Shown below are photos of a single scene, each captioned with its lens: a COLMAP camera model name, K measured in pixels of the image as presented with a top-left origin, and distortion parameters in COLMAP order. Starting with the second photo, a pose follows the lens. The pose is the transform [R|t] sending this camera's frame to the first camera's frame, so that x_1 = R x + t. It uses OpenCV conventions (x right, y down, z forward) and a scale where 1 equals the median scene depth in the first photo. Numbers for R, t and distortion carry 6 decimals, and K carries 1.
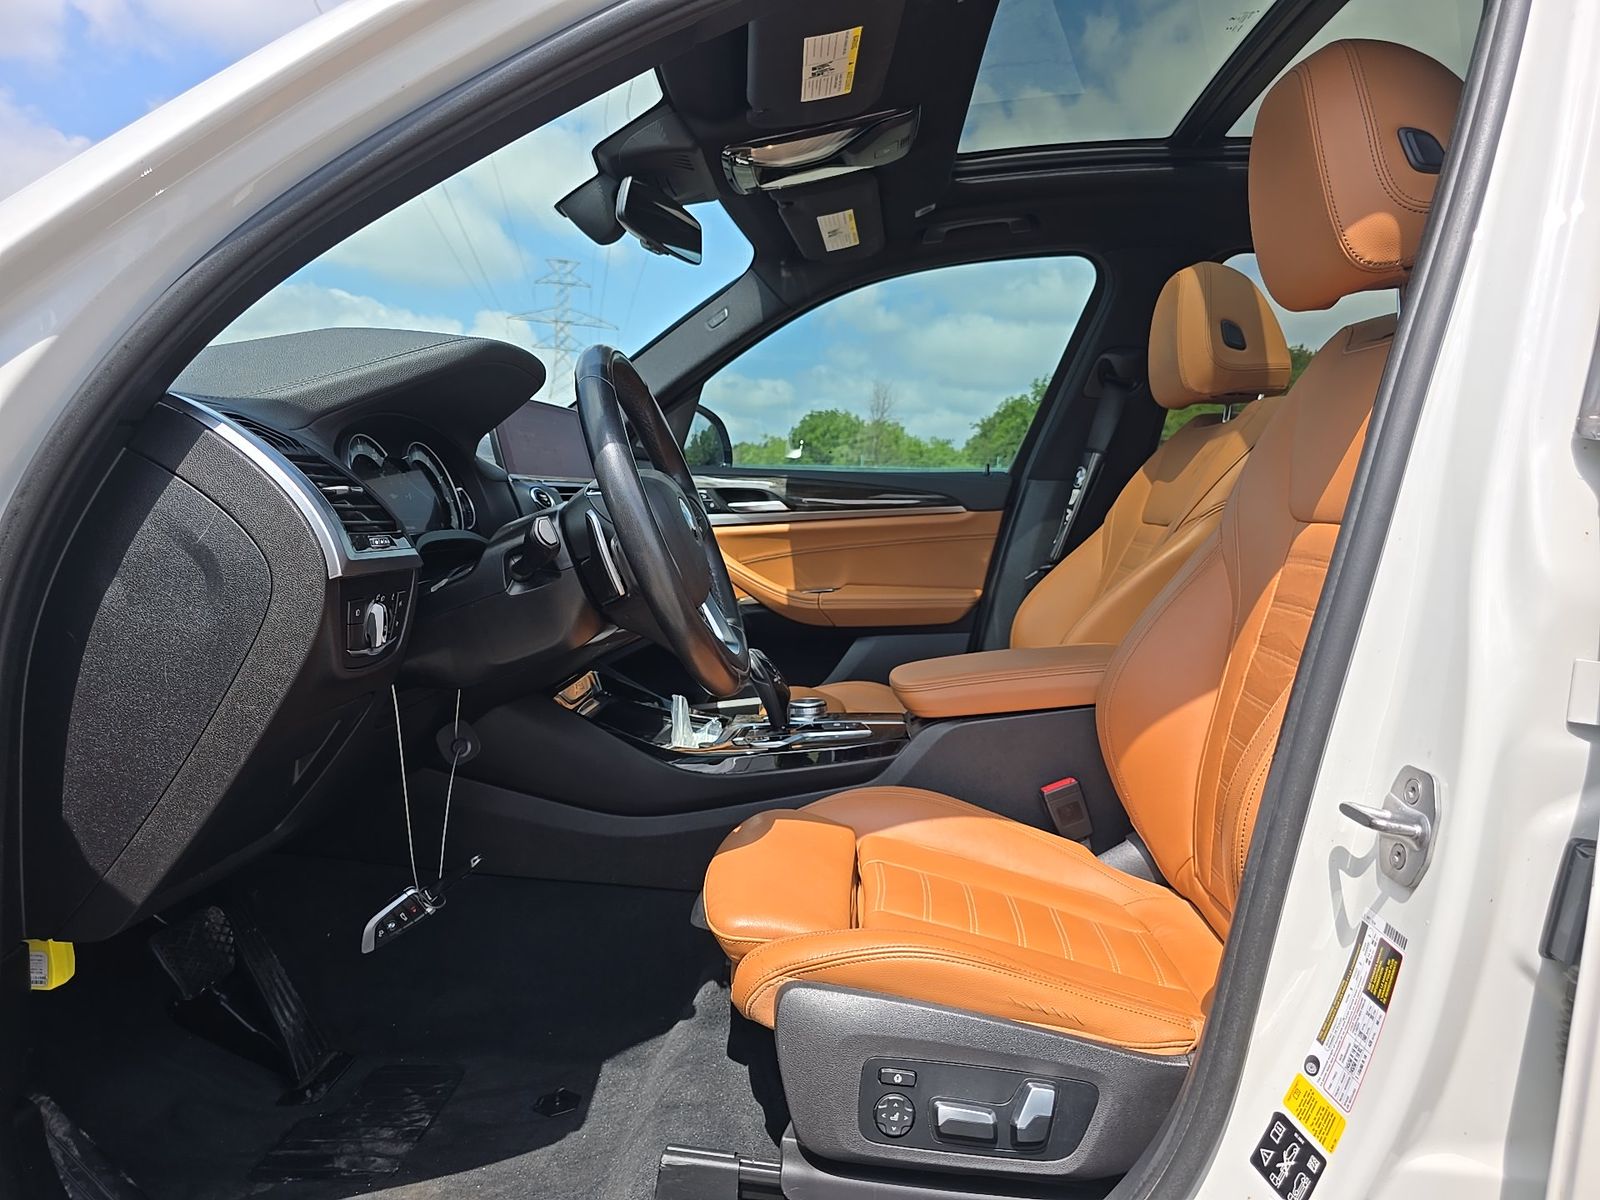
lens RADIAL K [[1111.3, 0, 800.0], [0, 1111.3, 600.0], [0, 0, 1]] dist [0.029660, -0.006355]
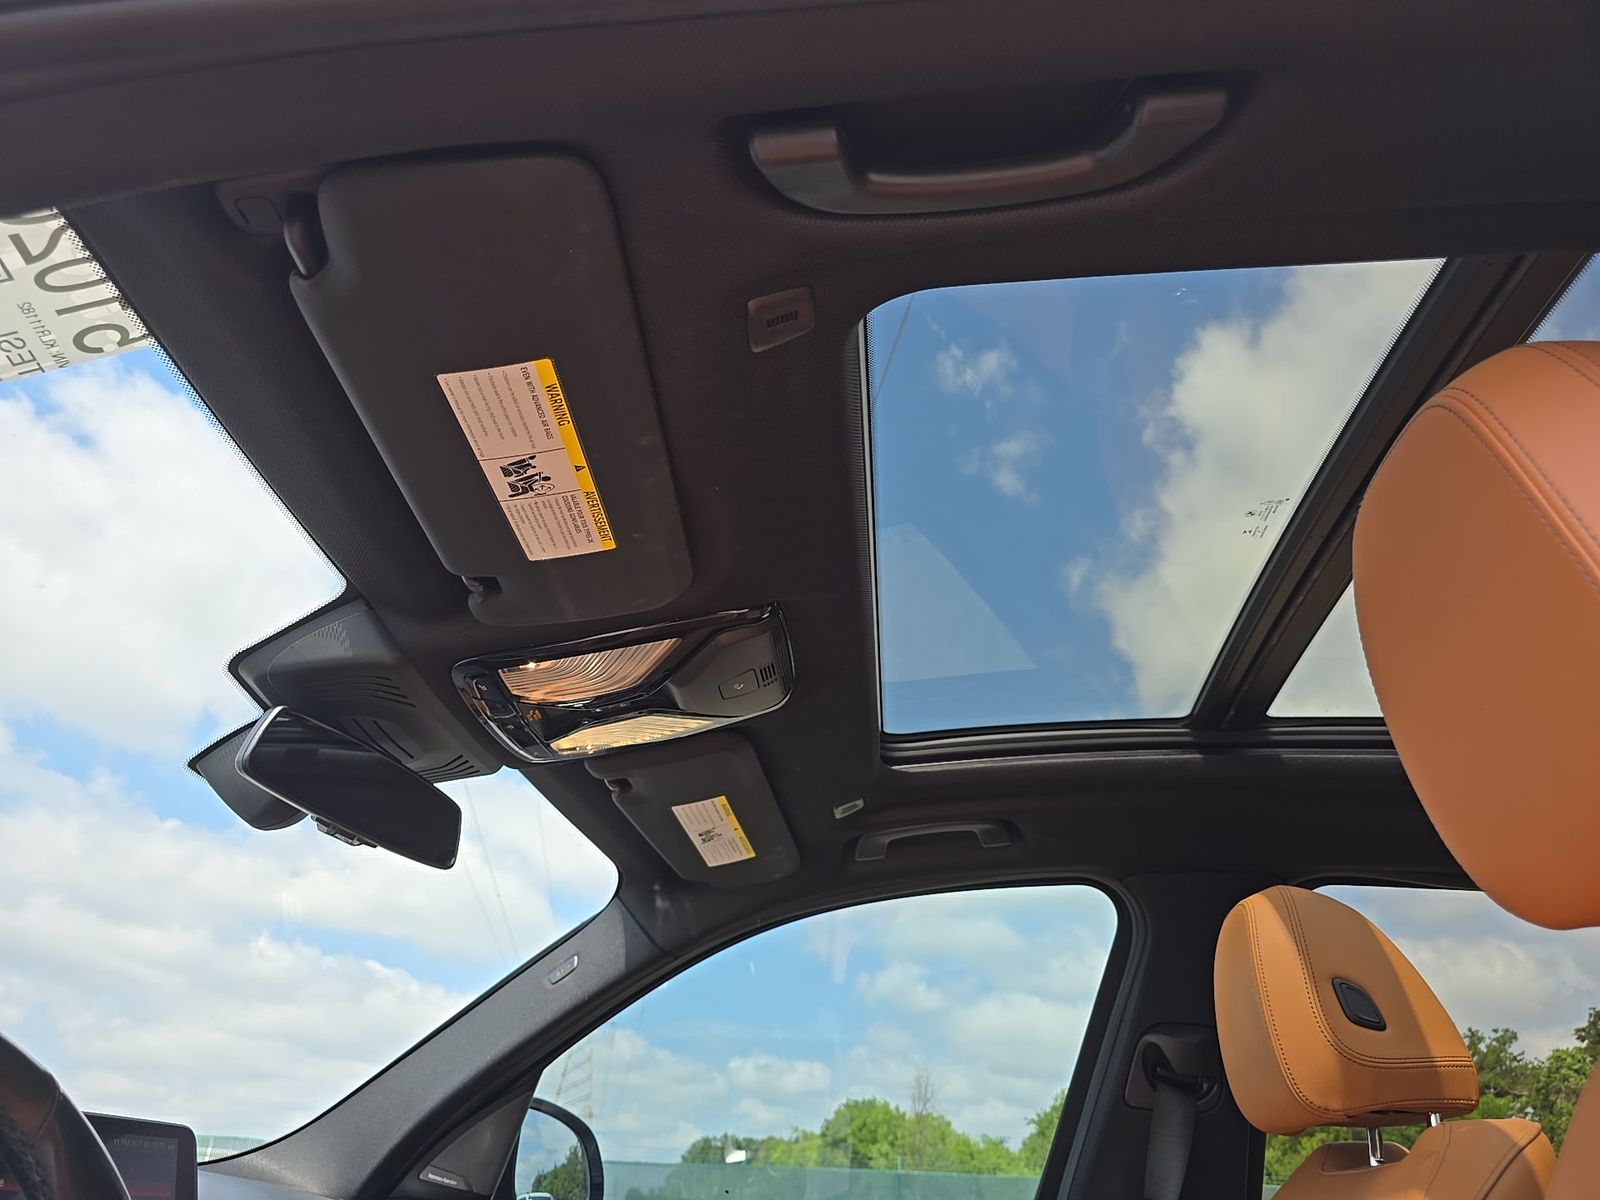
lens RADIAL K [[1111.3, 0, 800.0], [0, 1111.3, 600.0], [0, 0, 1]] dist [0.029660, -0.006355]
pose [[0.999351, 0.000656, -0.036007, 0.089929], [-0.020513, 0.832151, -0.554170, -0.063347], [0.029600, 0.554549, 0.831624, 0.300066]]
